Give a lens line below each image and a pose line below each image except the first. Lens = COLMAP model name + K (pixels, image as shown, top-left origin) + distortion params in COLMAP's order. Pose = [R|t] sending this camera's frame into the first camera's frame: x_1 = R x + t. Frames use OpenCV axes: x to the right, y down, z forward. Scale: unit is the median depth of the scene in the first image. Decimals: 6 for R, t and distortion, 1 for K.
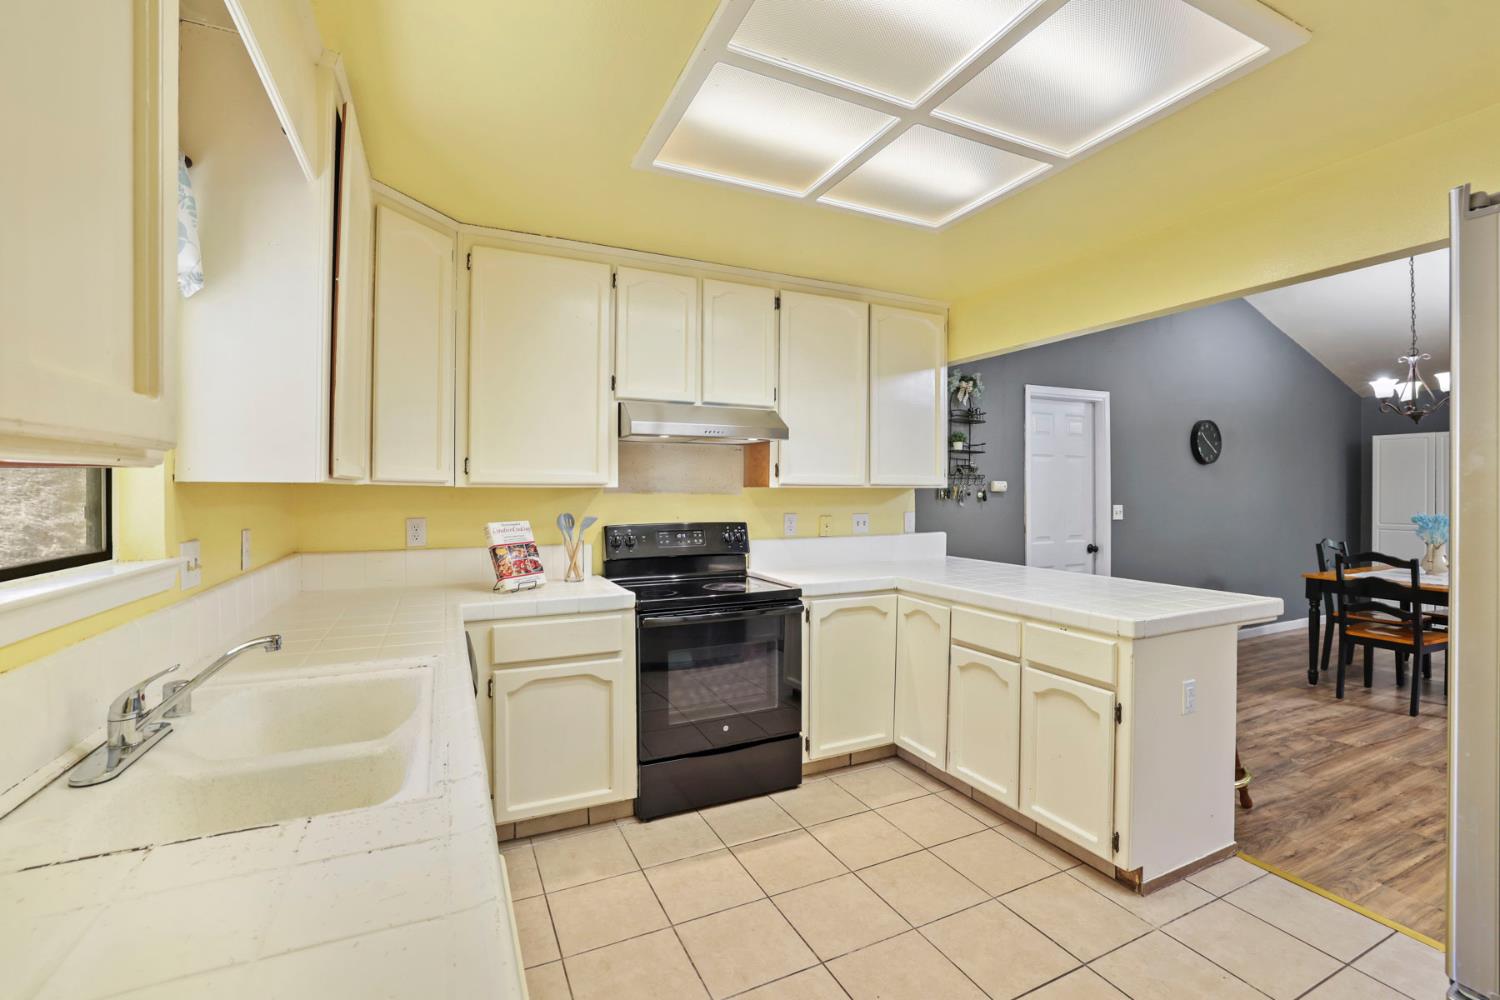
lens RADIAL K [[653.4, 0, 754.2], [0, 653.4, 492.4], [0, 0, 1]] dist [-0.027007, 0.003689]
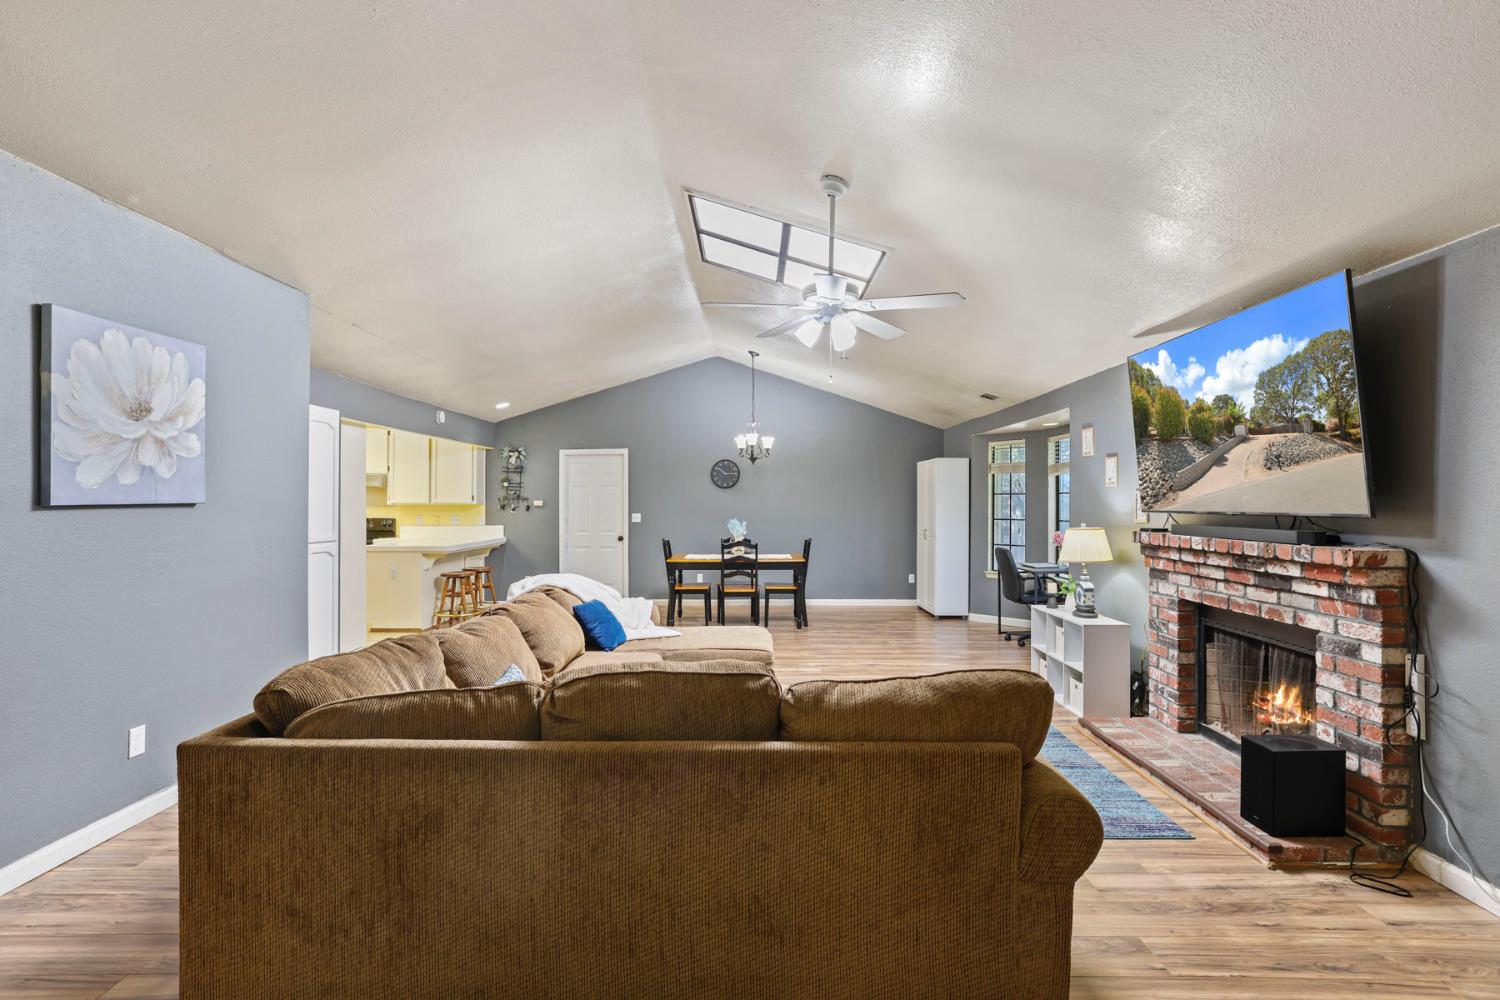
lens RADIAL K [[727.7, 0, 726.2], [0, 727.7, 503.2], [0, 0, 1]] dist [0.000752, 0.001074]
pose [[0.886657, -0.002141, -0.462423, 1.832553], [0.001256, 0.999997, -0.002222, -0.003731], [0.462426, 0.001389, 0.886657, -0.668772]]
